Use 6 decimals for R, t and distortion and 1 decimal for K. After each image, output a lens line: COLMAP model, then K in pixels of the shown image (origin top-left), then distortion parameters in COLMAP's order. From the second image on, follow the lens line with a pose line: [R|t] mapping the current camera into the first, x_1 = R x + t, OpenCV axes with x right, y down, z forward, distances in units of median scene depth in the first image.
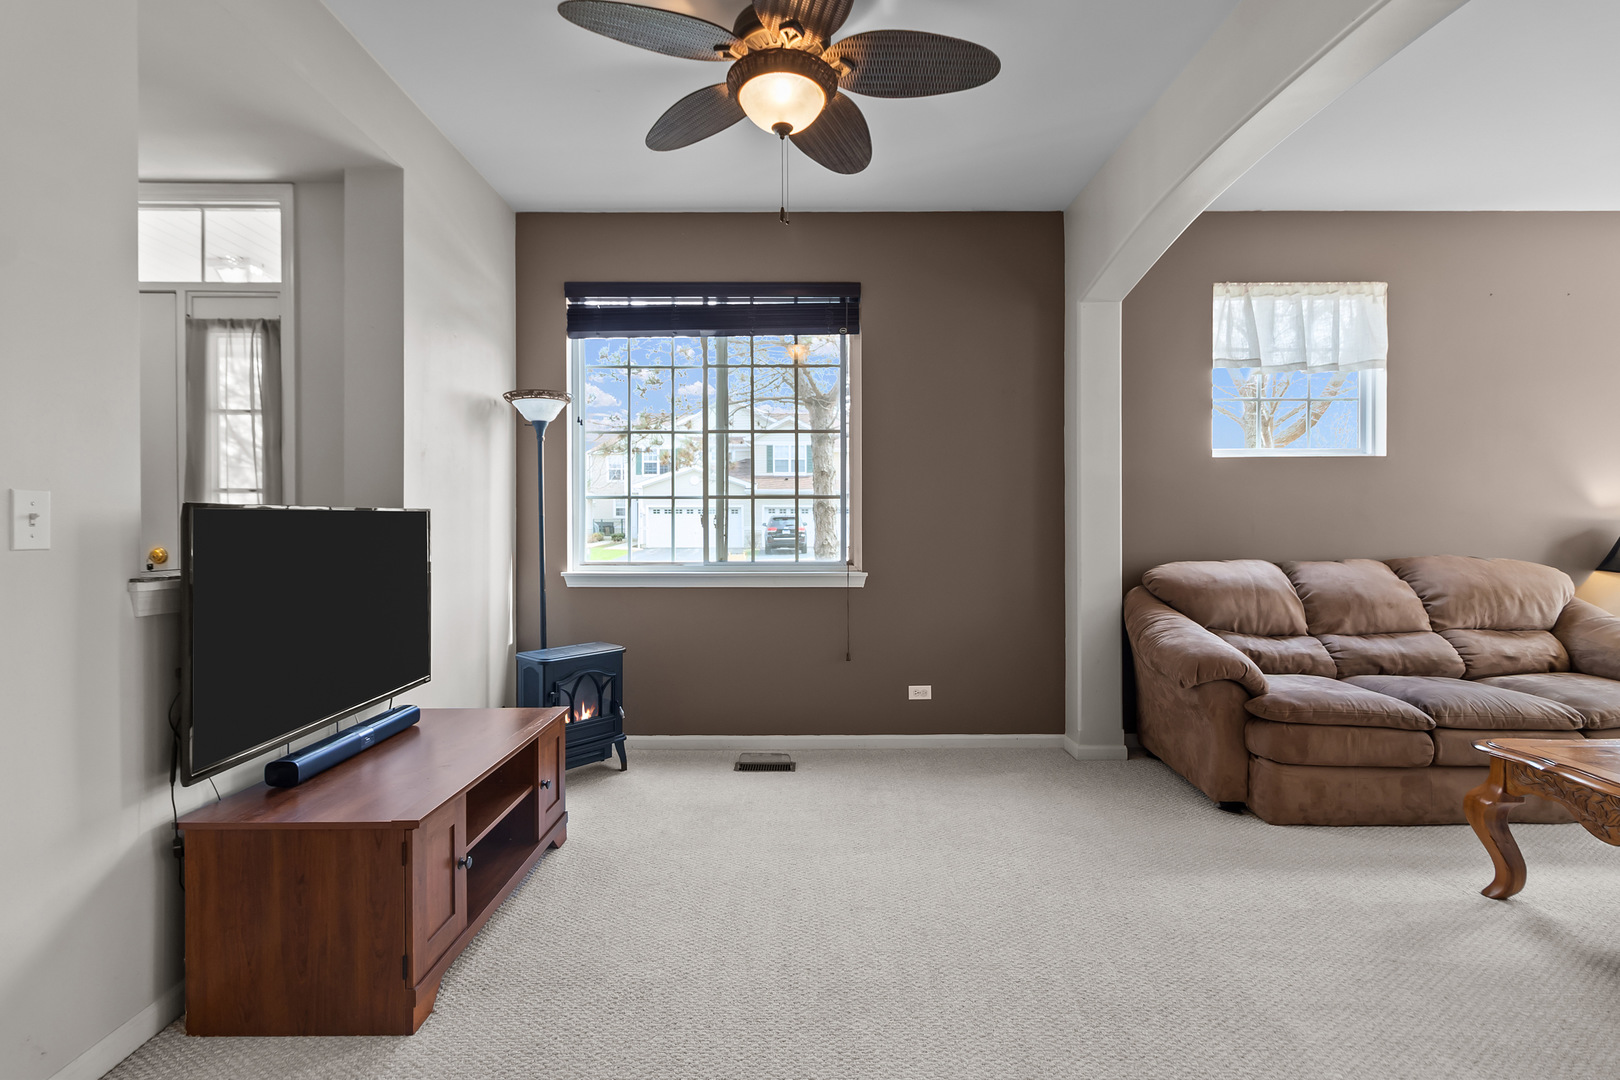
lens RADIAL K [[753.3, 0, 808.4], [0, 753.3, 532.7], [0, 0, 1]] dist [-0.001132, -0.000512]
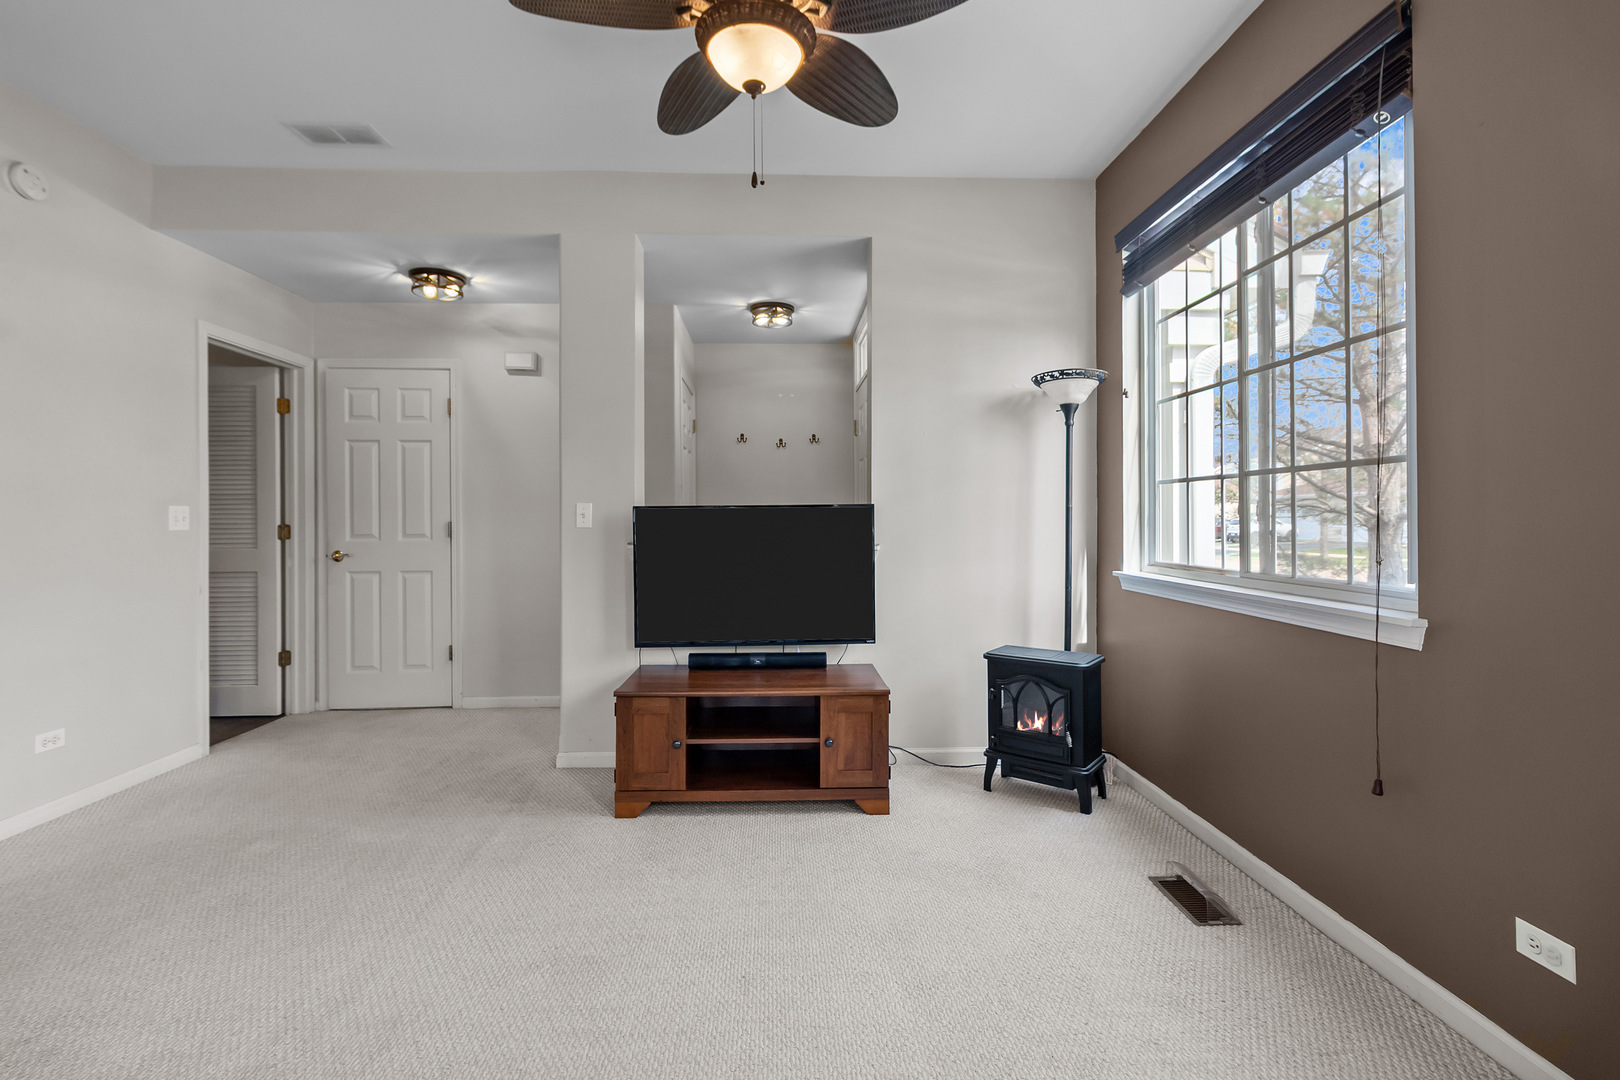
lens RADIAL K [[753.3, 0, 808.4], [0, 753.3, 532.7], [0, 0, 1]] dist [-0.001132, -0.000512]
pose [[0.026639, 0.017532, -0.999491, 0.526714], [-0.009915, 0.999802, 0.017273, -0.003582], [0.999596, 0.009450, 0.026808, 0.622574]]
